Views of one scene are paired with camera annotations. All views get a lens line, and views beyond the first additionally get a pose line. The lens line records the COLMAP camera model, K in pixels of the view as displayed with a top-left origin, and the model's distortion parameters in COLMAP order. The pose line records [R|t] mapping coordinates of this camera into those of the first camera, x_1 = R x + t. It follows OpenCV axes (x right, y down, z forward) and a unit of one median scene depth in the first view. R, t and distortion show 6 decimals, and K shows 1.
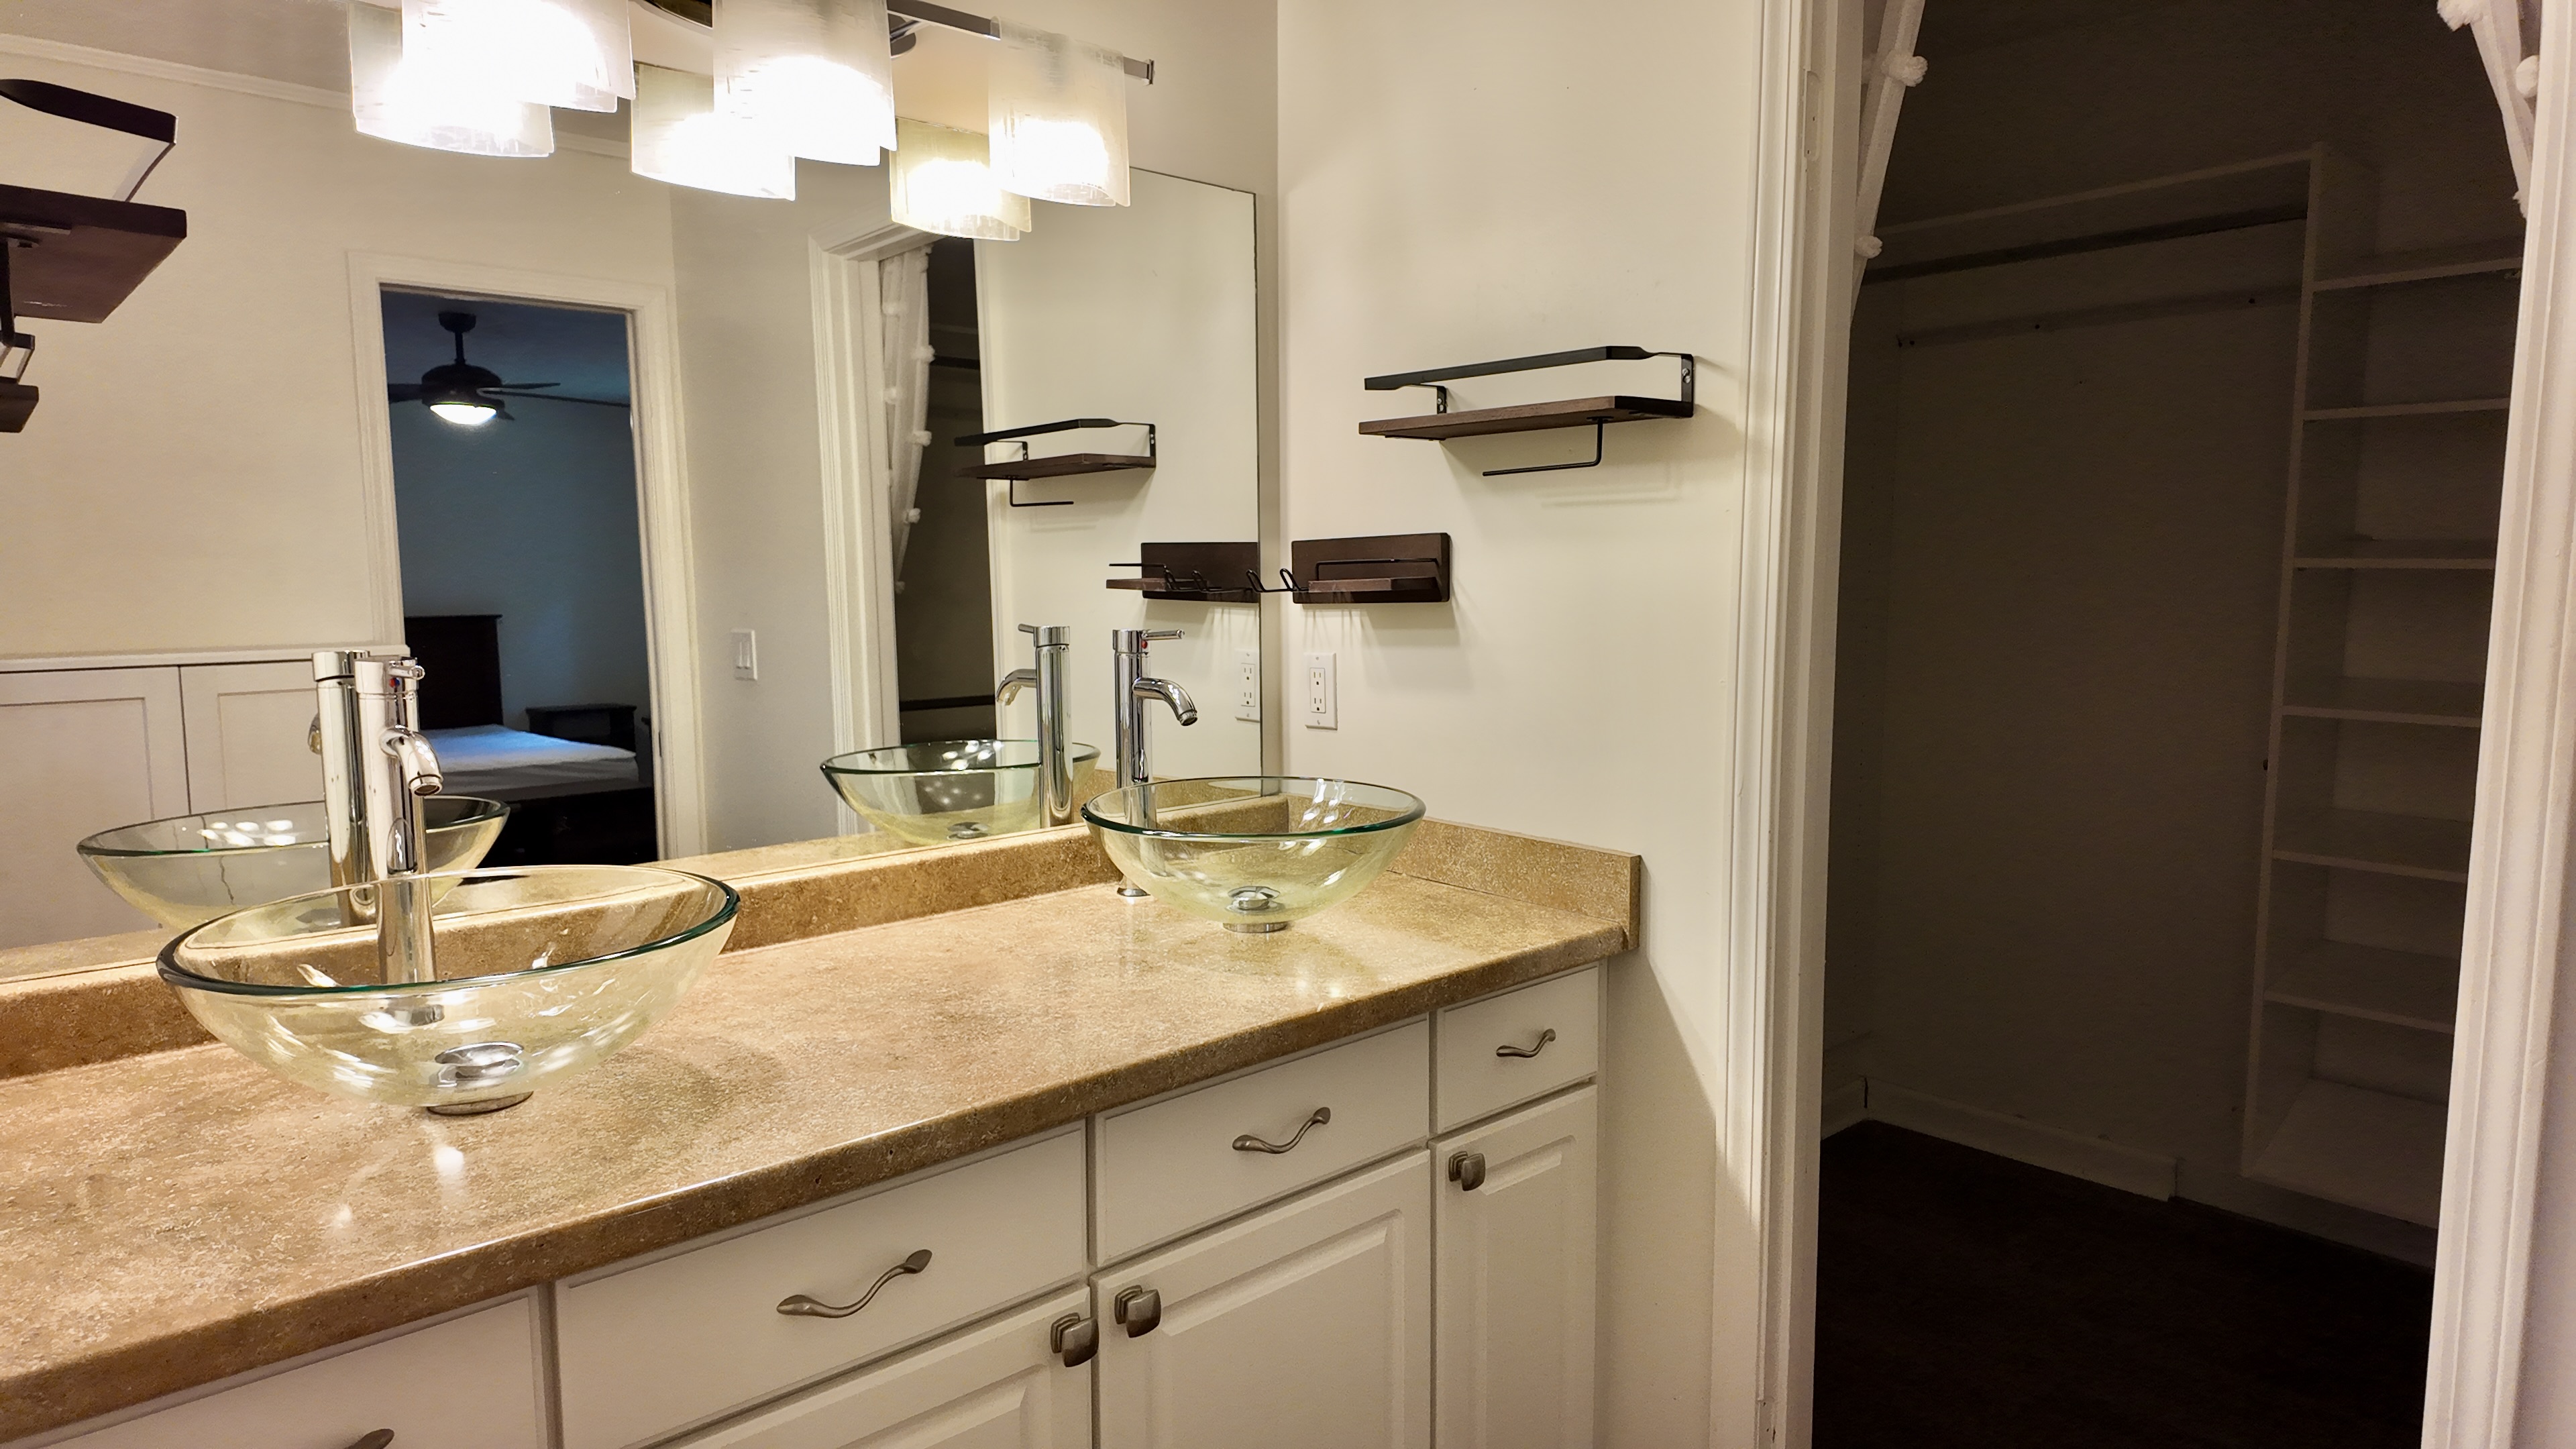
lens RADIAL K [[1497.0, 0, 1287.3], [0, 1497.0, 719.8], [0, 0, 1]] dist [0.090434, -0.110207]
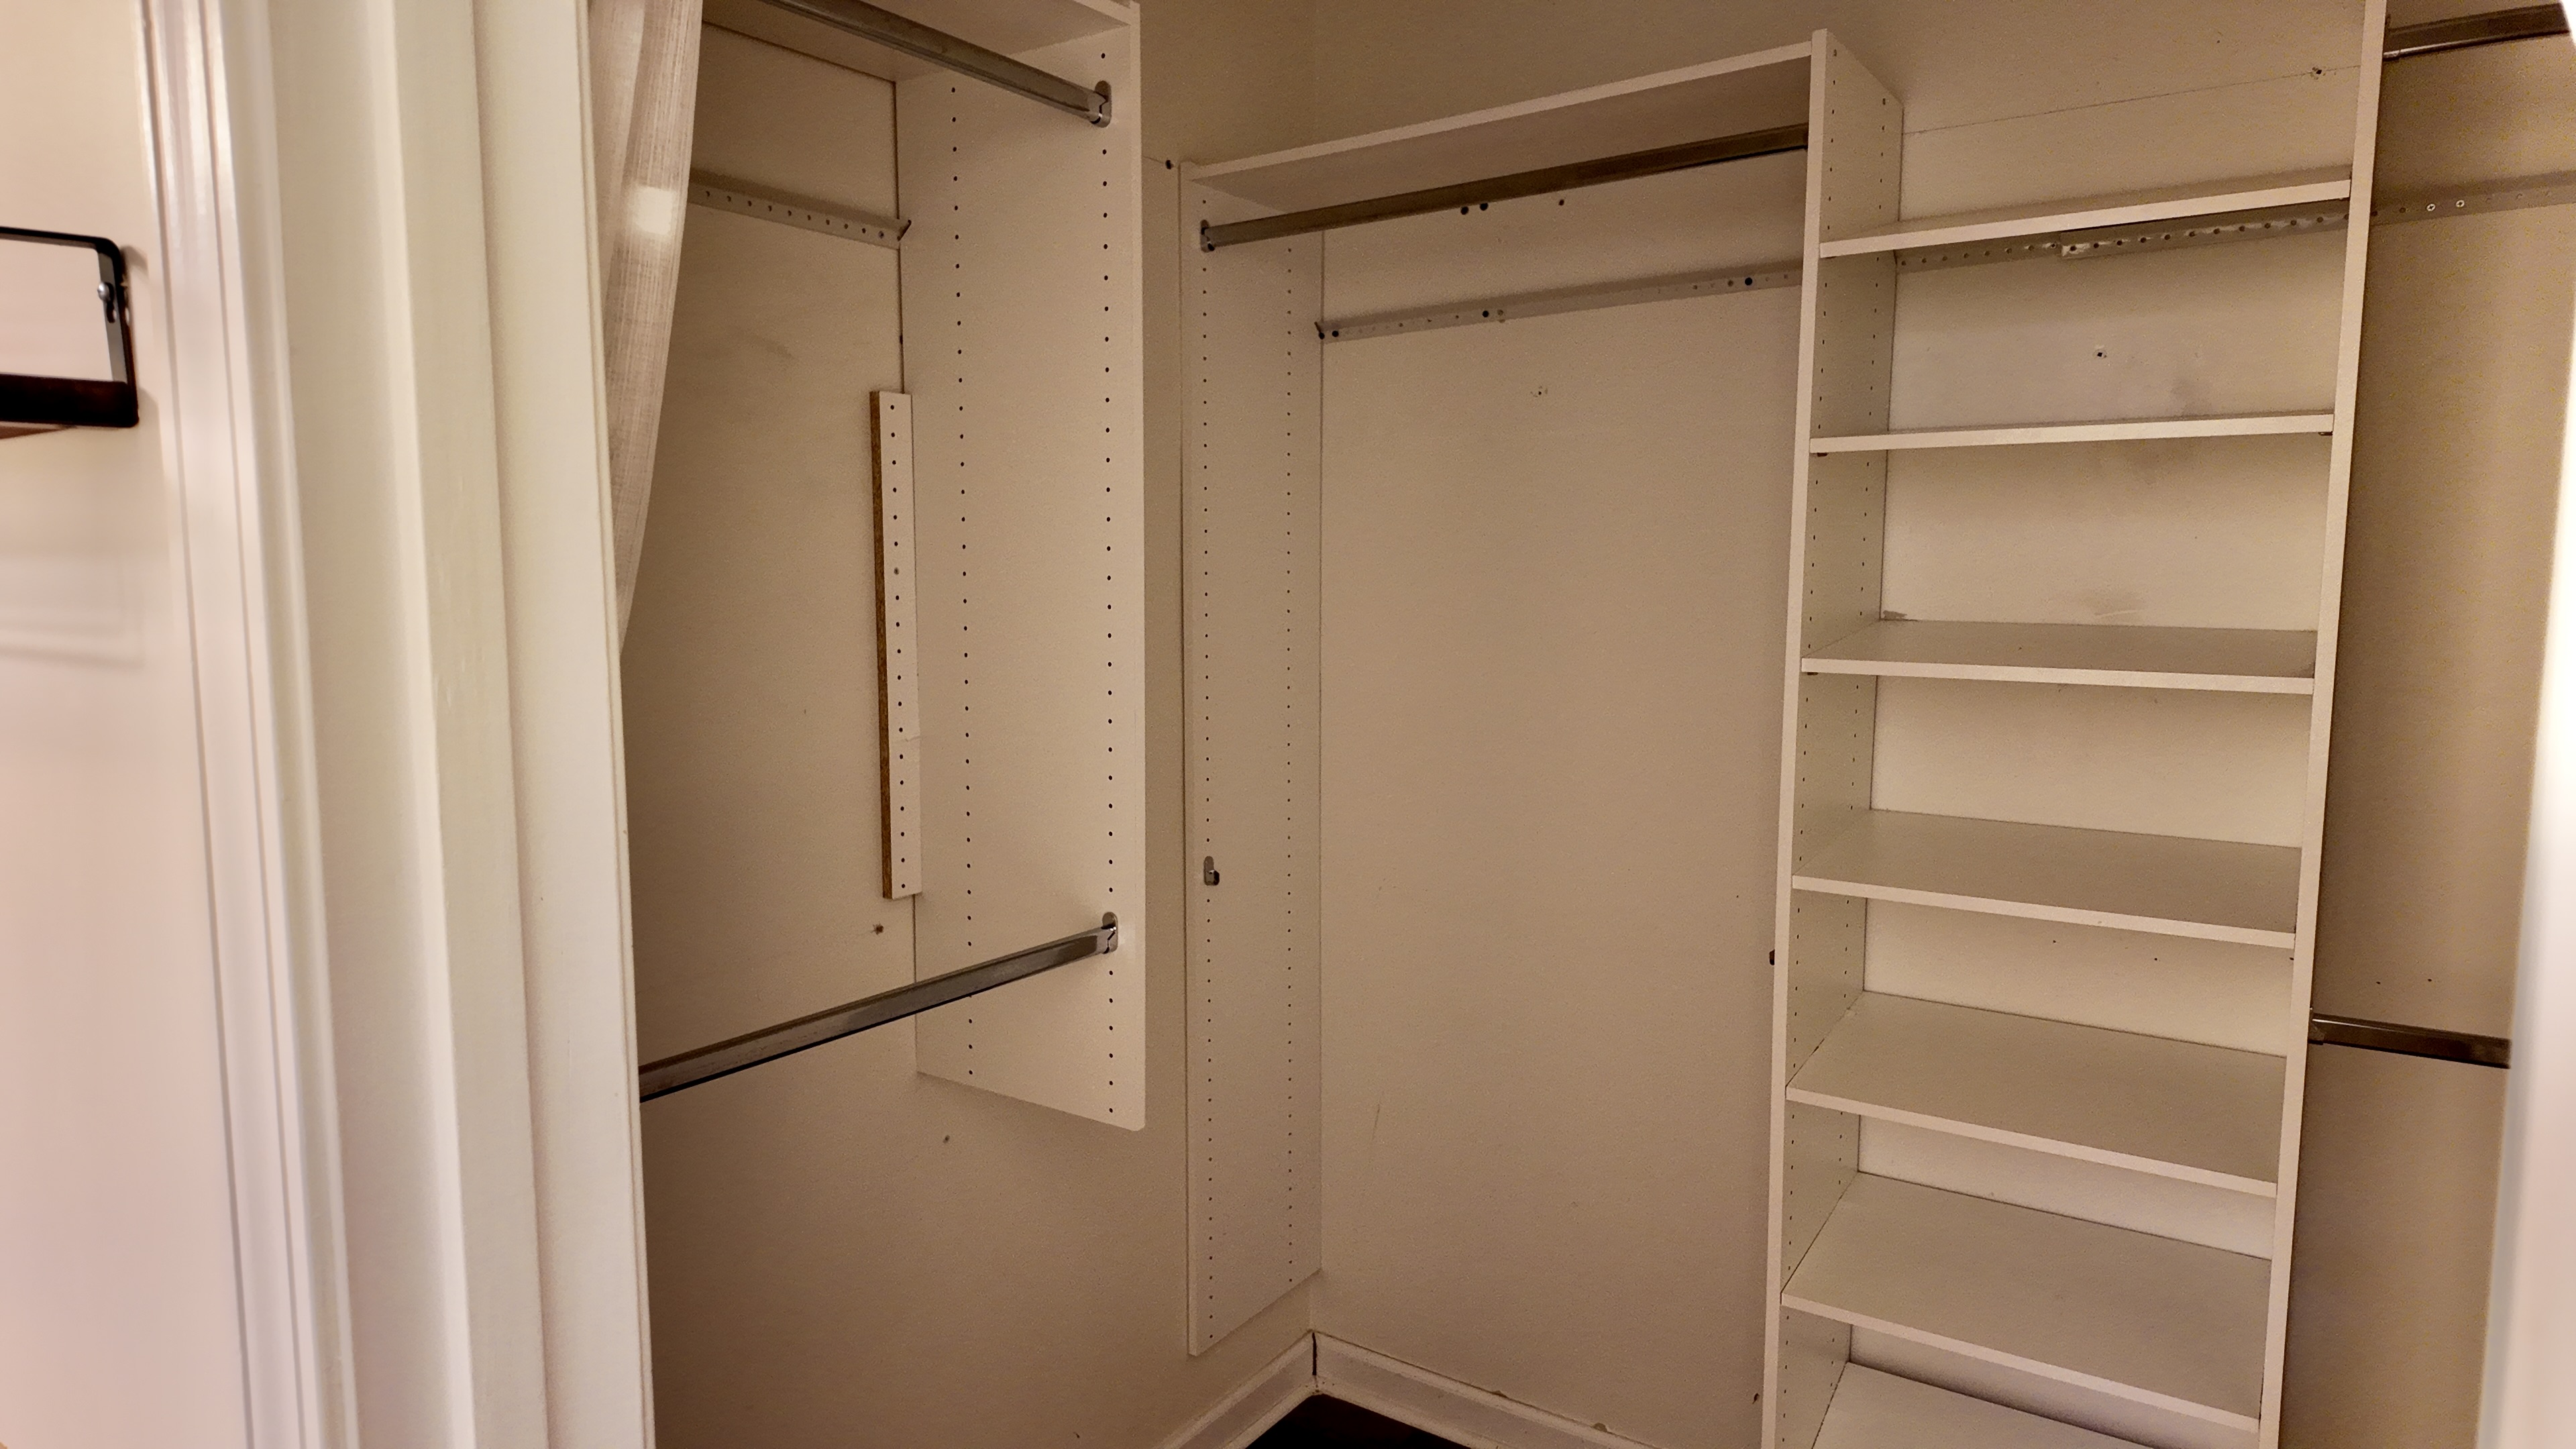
lens RADIAL K [[1497.0, 0, 1287.3], [0, 1497.0, 719.8], [0, 0, 1]] dist [0.090434, -0.110207]
pose [[0.970447, -0.031495, 0.239252, 0.285188], [0.033345, 0.999437, -0.003687, -0.085893], [-0.239001, 0.011556, 0.970950, 0.415288]]
